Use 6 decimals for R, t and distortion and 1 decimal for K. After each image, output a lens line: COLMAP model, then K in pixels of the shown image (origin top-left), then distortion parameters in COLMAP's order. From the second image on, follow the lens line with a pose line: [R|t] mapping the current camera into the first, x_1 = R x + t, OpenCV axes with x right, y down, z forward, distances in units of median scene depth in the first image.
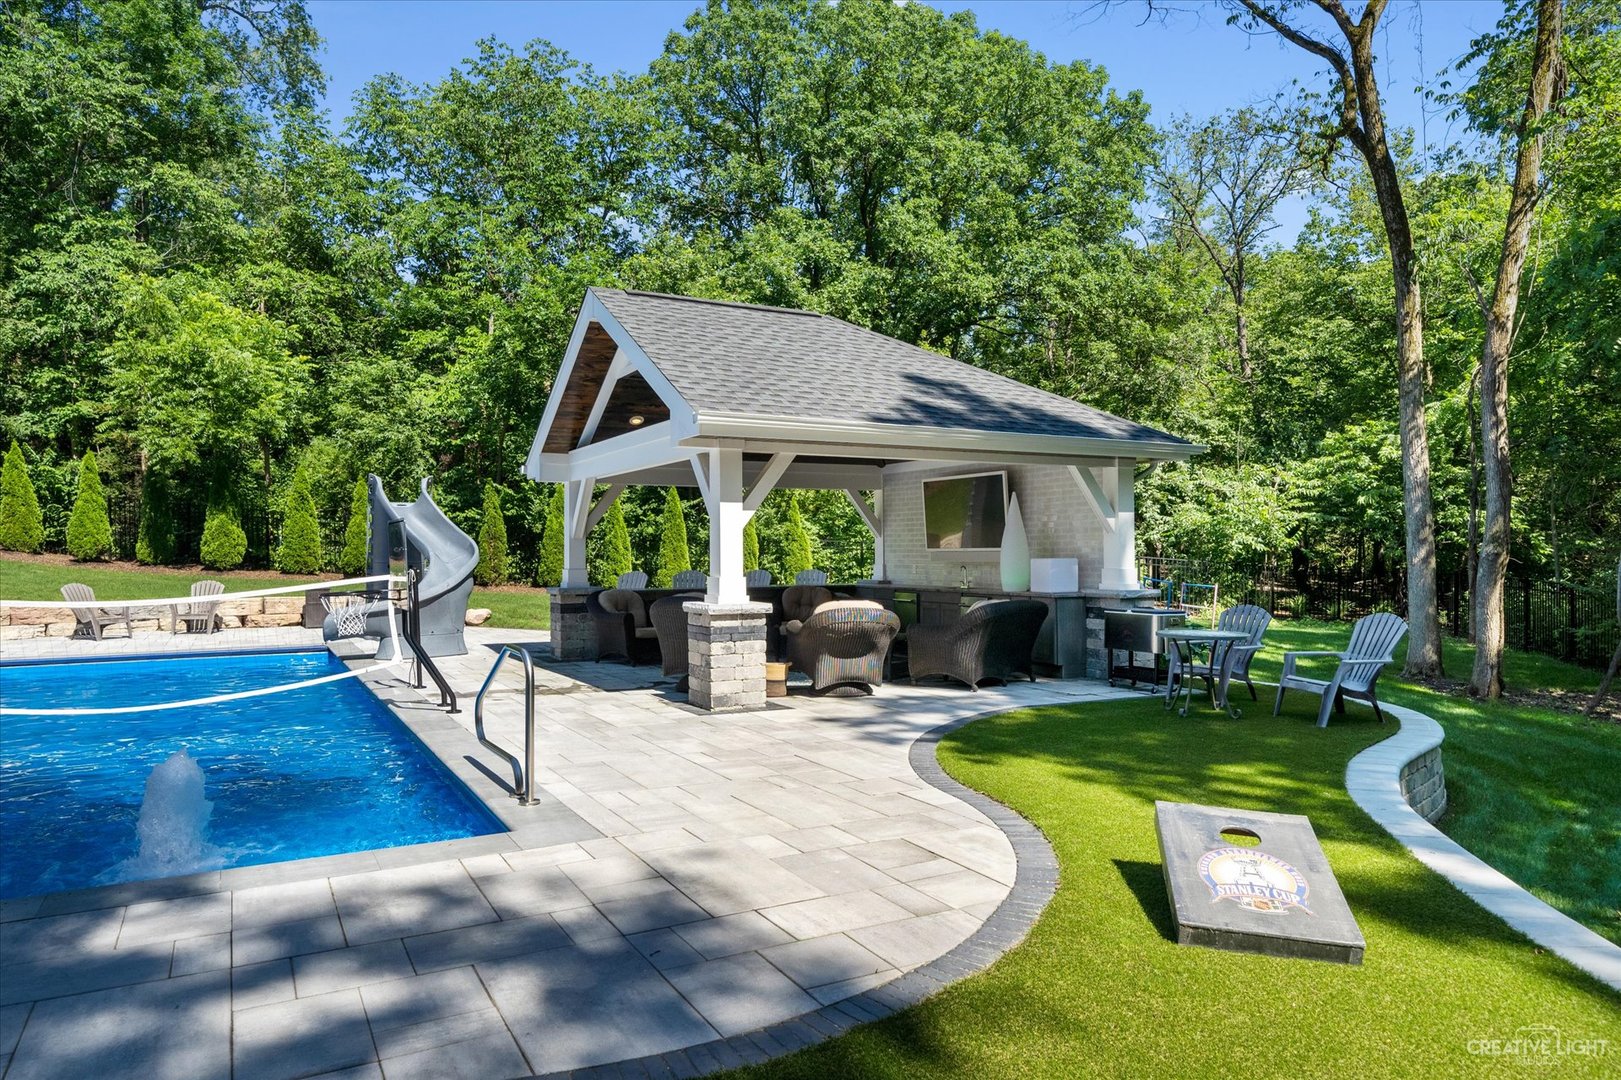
lens RADIAL K [[1032.9, 0, 808.4], [0, 1032.9, 557.6], [0, 0, 1]] dist [-0.000733, -0.005105]
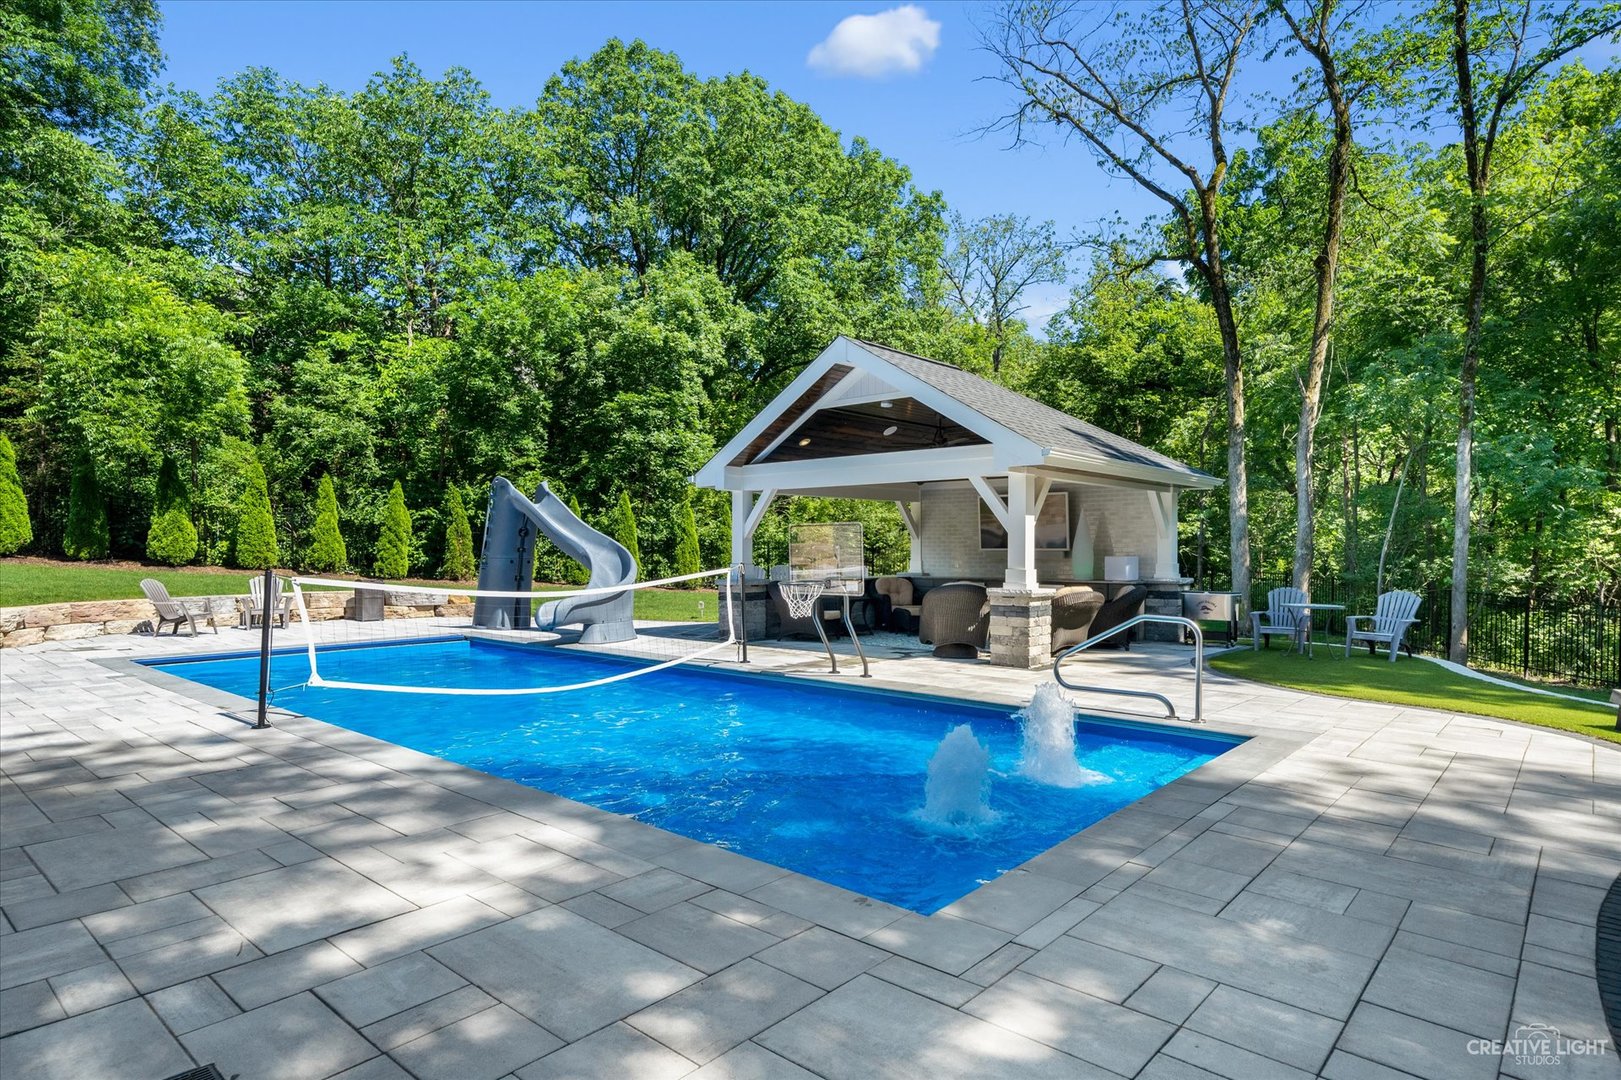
lens RADIAL K [[905.4, 0, 810.3], [0, 905.4, 554.5], [0, 0, 1]] dist [0.002830, 0.002617]
pose [[0.940814, 0.002788, 0.338911, -0.258750], [-0.002658, 0.999996, -0.000848, 0.000396], [-0.338912, -0.000103, 0.940818, -0.004451]]
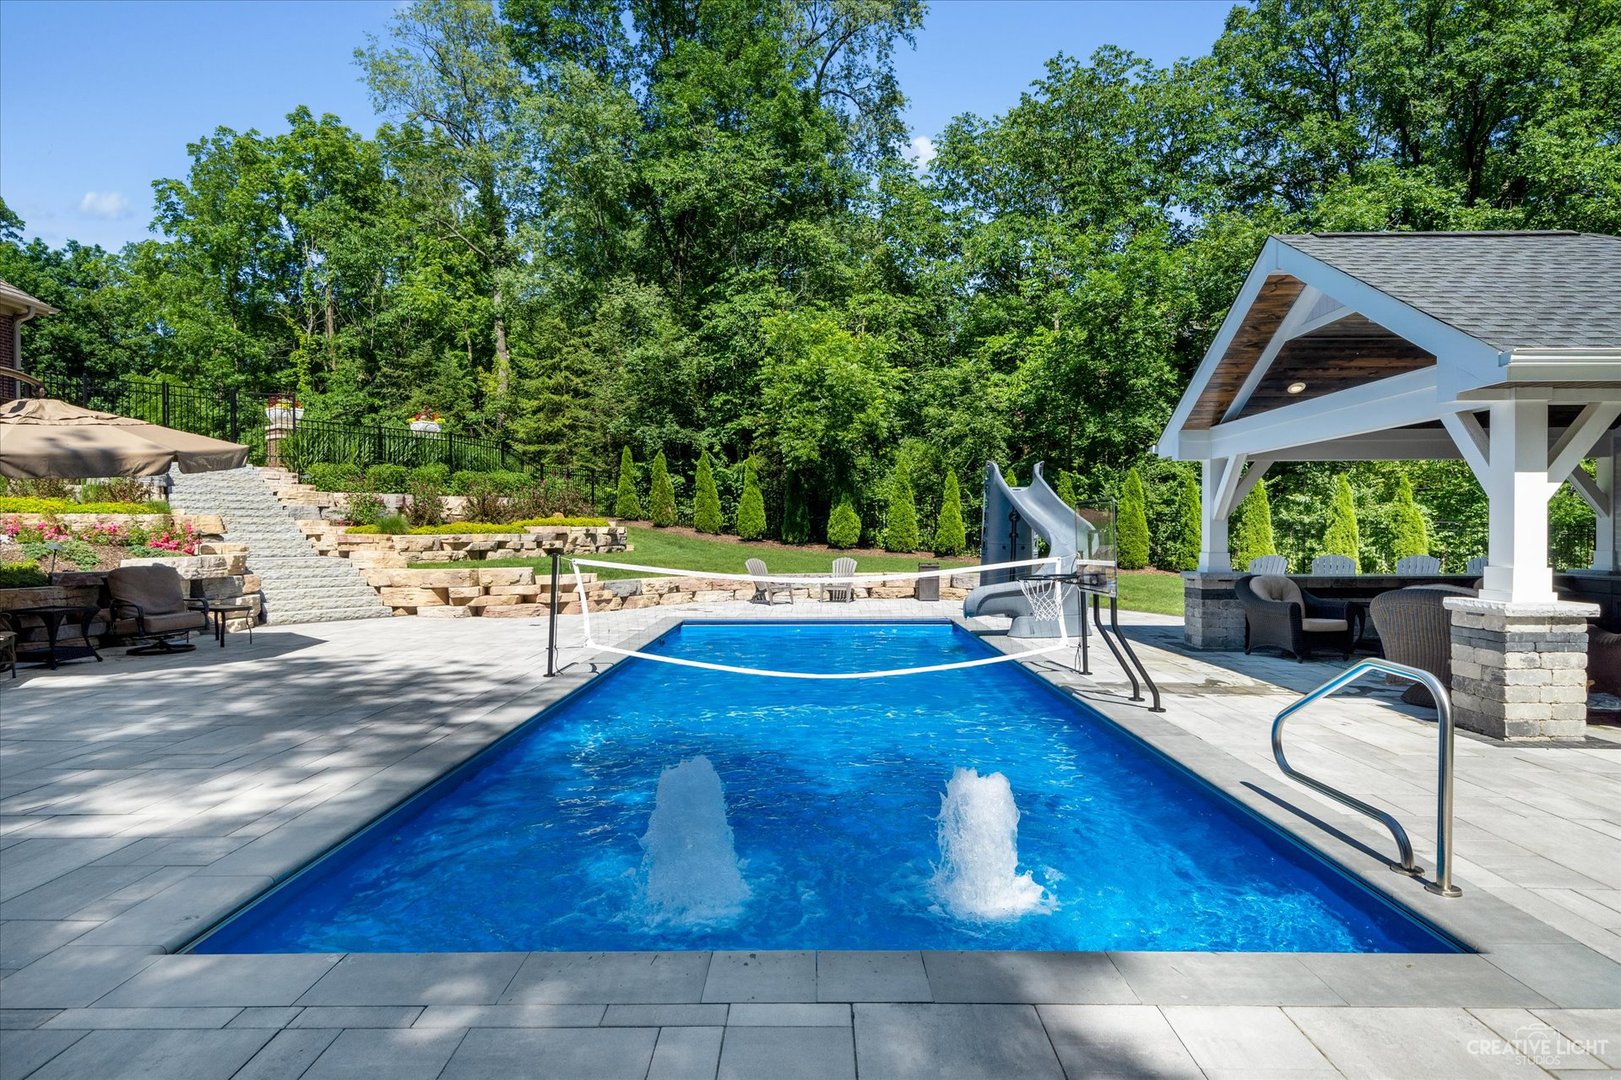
lens RADIAL K [[905.4, 0, 810.9], [0, 905.4, 542.7], [0, 0, 1]] dist [0.002830, 0.002617]
pose [[0.871686, 0.005748, -0.490032, -0.072842], [-0.003446, 0.999978, 0.005600, -0.000587], [0.490053, -0.003193, 0.871687, 0.052715]]
